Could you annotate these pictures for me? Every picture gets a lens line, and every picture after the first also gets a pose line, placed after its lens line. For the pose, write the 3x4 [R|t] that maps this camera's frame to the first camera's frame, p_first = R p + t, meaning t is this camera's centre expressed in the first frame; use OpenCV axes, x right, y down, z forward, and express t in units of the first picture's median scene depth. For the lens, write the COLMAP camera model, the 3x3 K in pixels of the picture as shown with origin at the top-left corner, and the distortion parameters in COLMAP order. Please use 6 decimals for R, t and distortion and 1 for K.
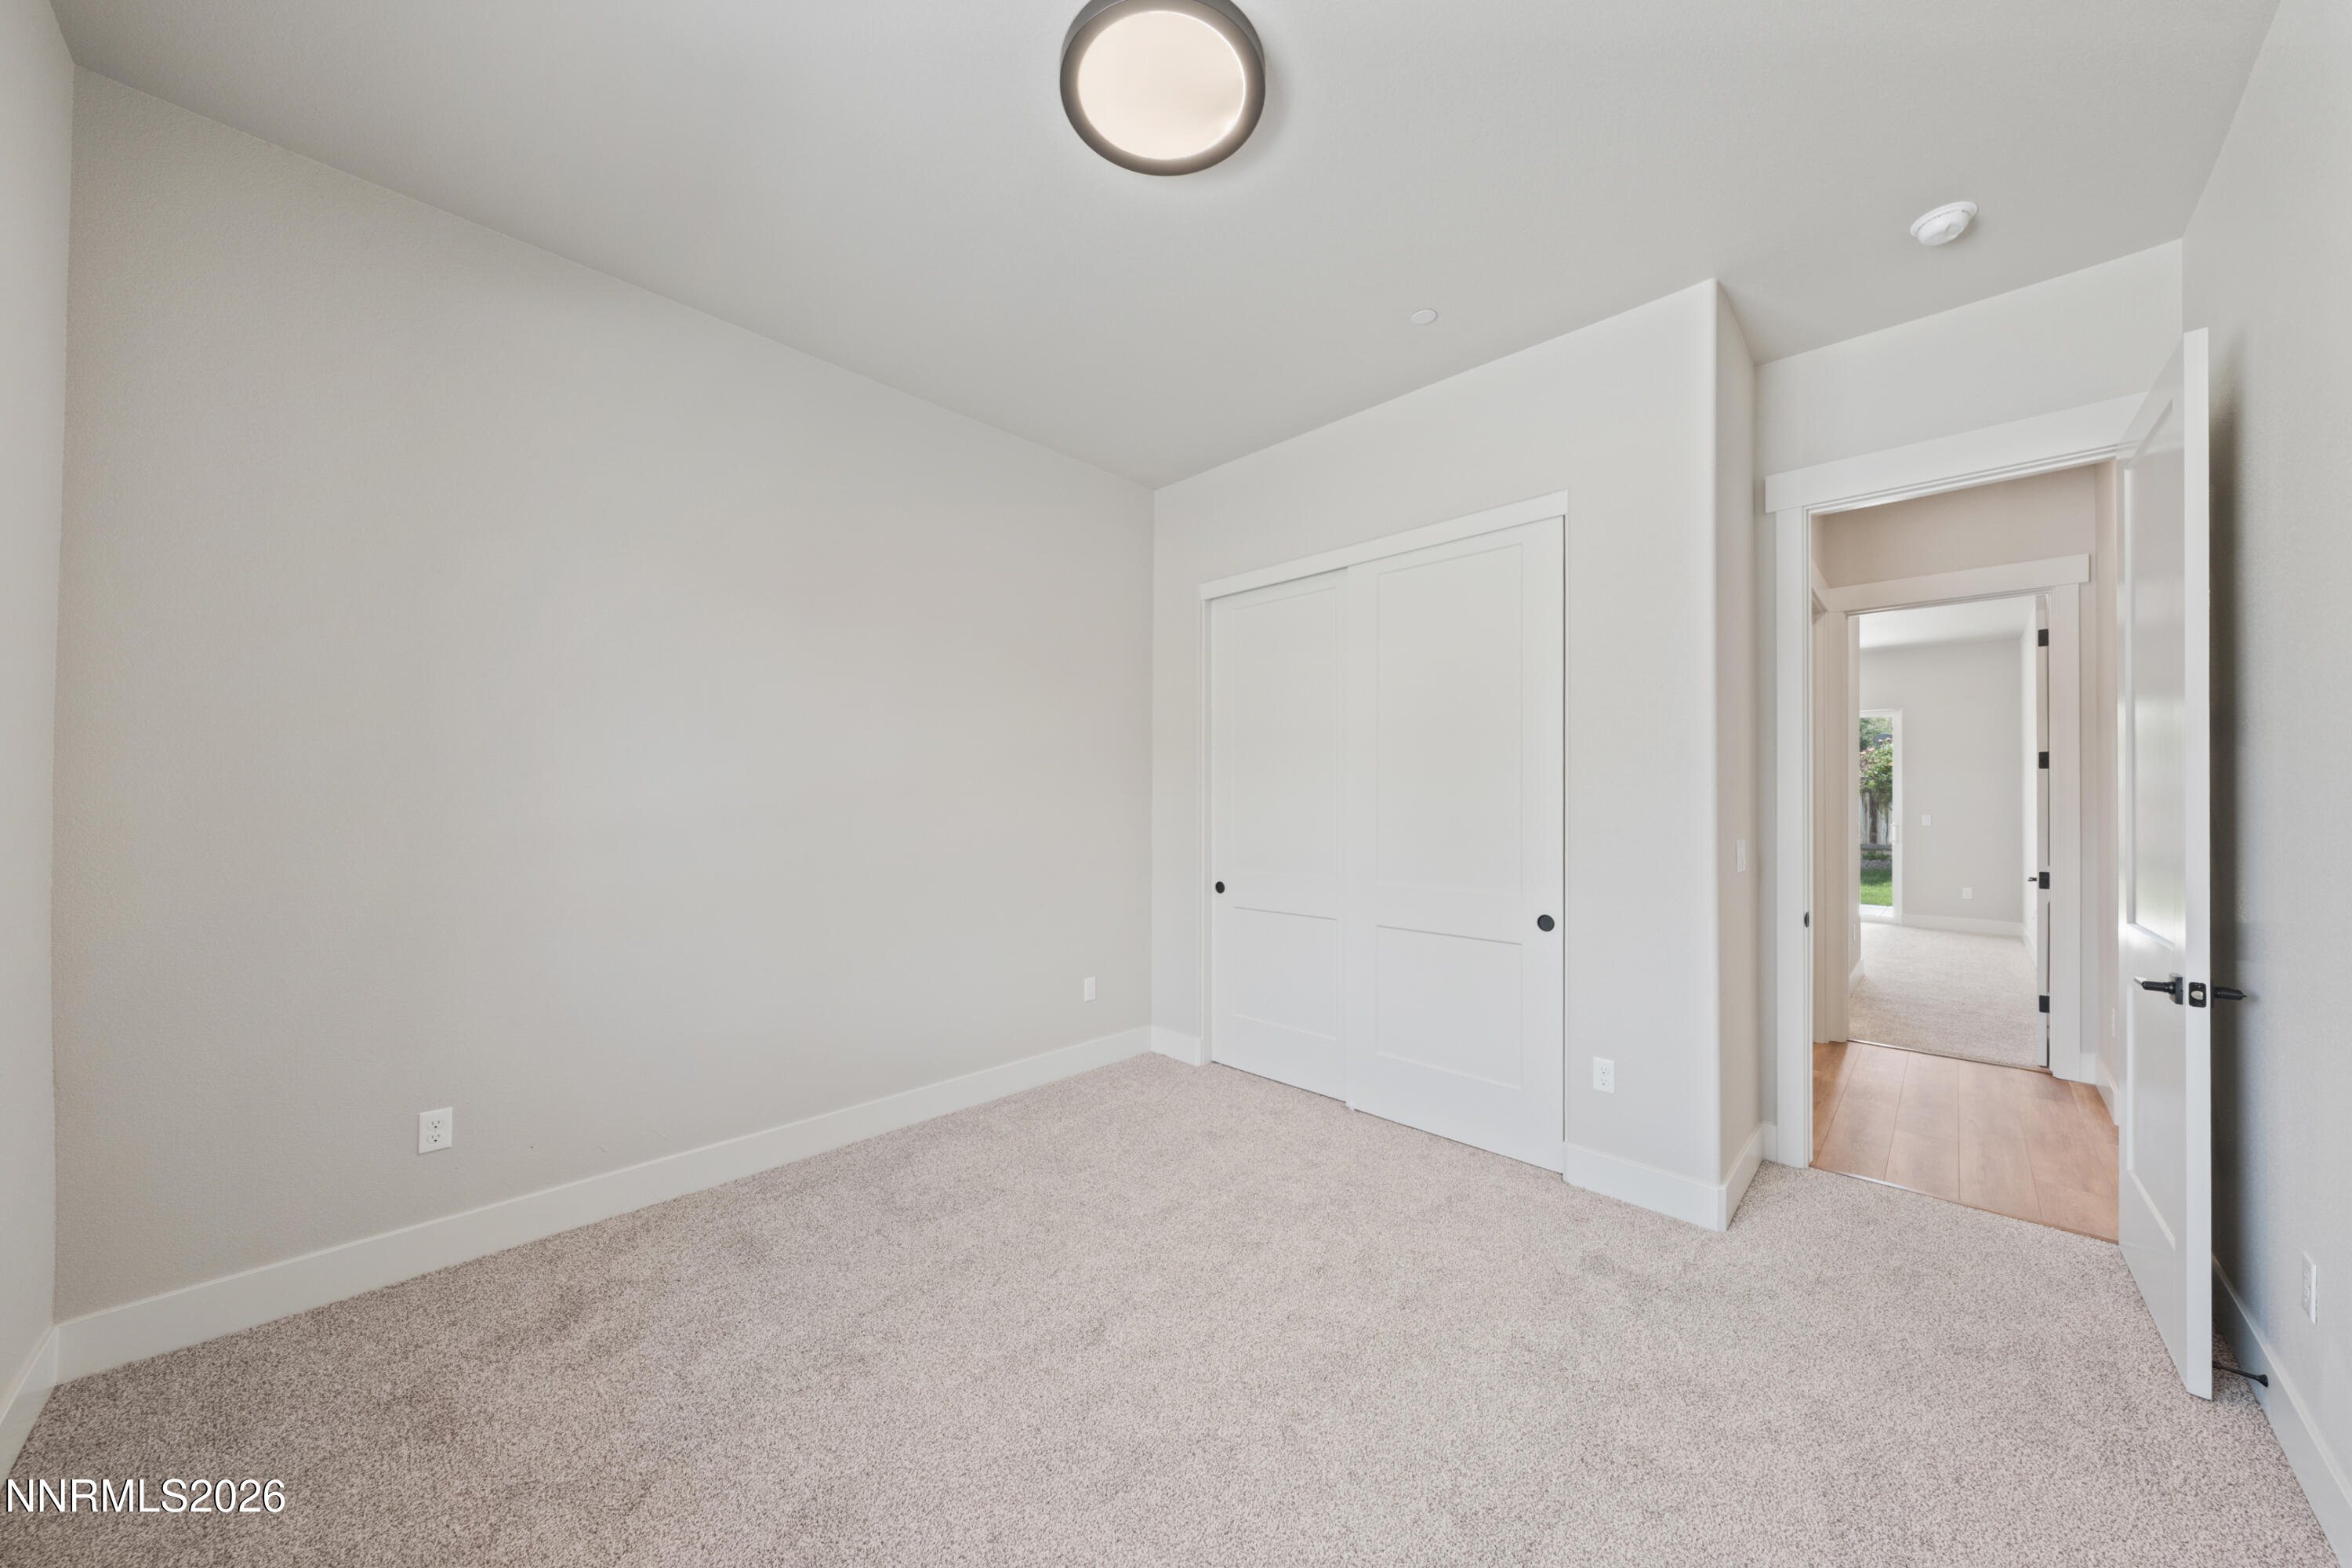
lens RADIAL K [[797.3, 0, 1183.7], [0, 797.3, 783.7], [0, 0, 1]] dist [-0.000460, 0.000022]
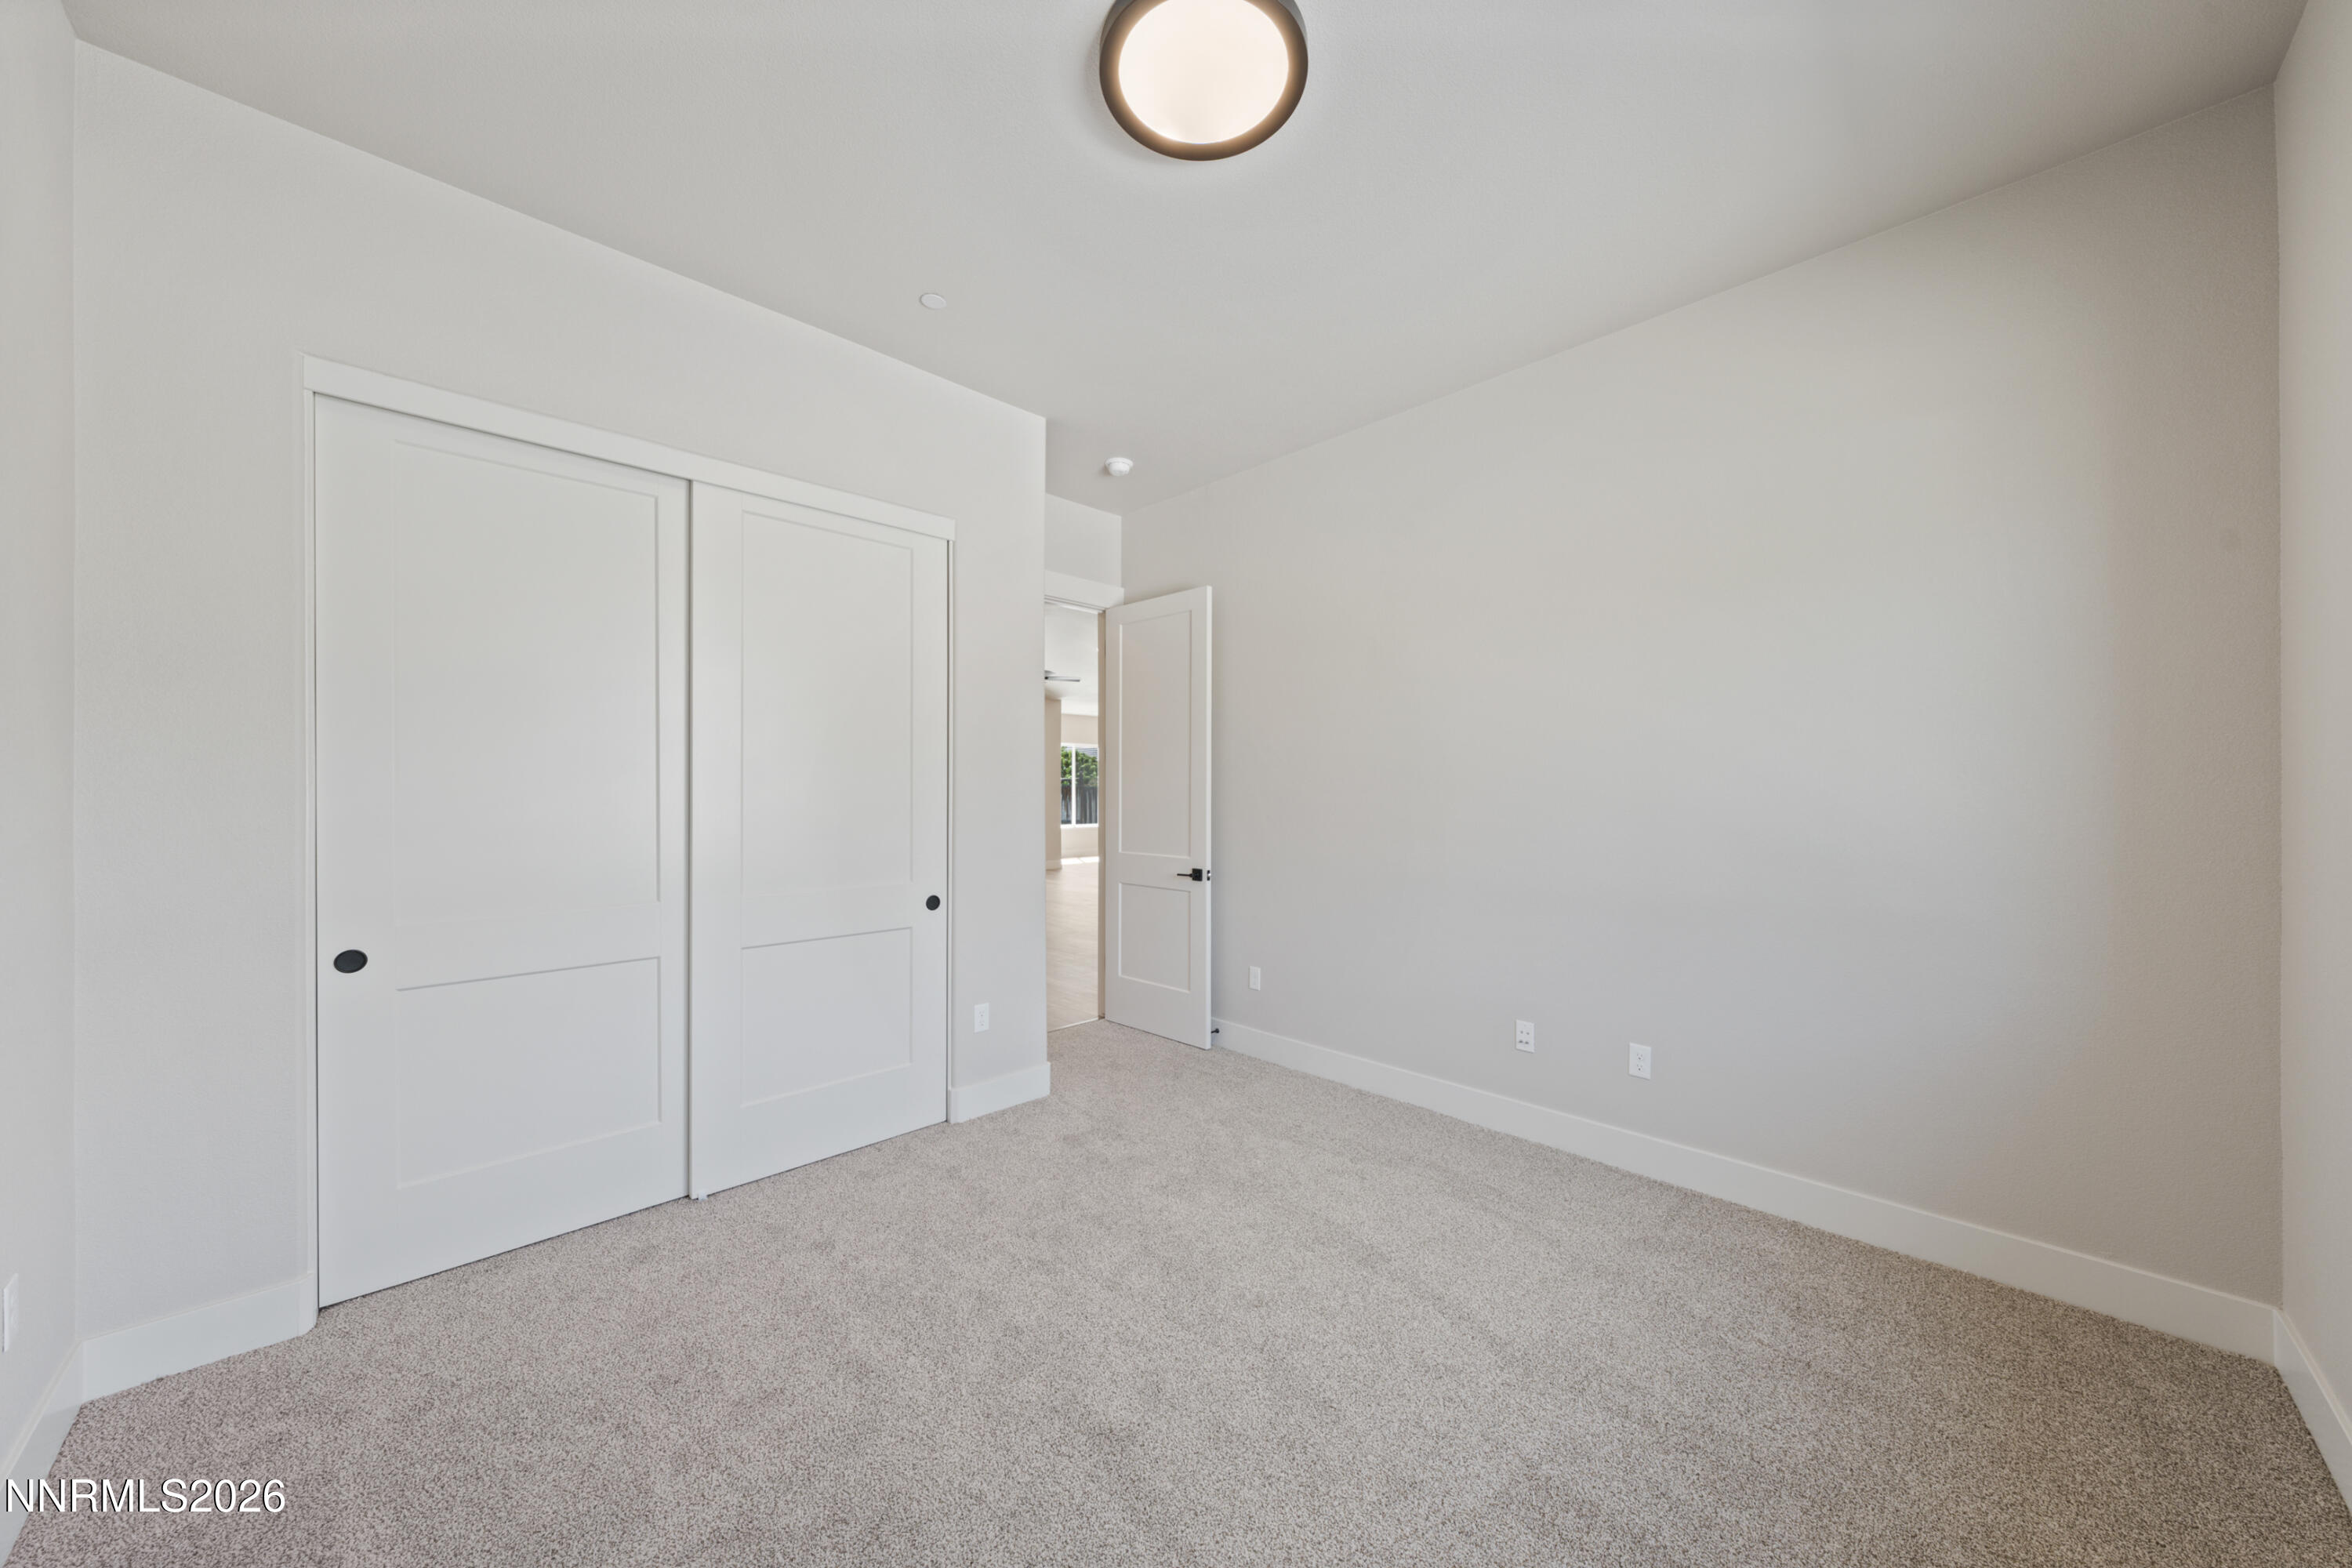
lens RADIAL K [[797.3, 0, 1183.7], [0, 797.3, 783.7], [0, 0, 1]] dist [-0.000460, 0.000022]
pose [[0.035364, 0.005855, 0.999357, -0.681577], [-0.019405, 0.999798, -0.005171, 0.009468], [-0.999186, -0.019210, 0.035471, 0.660057]]
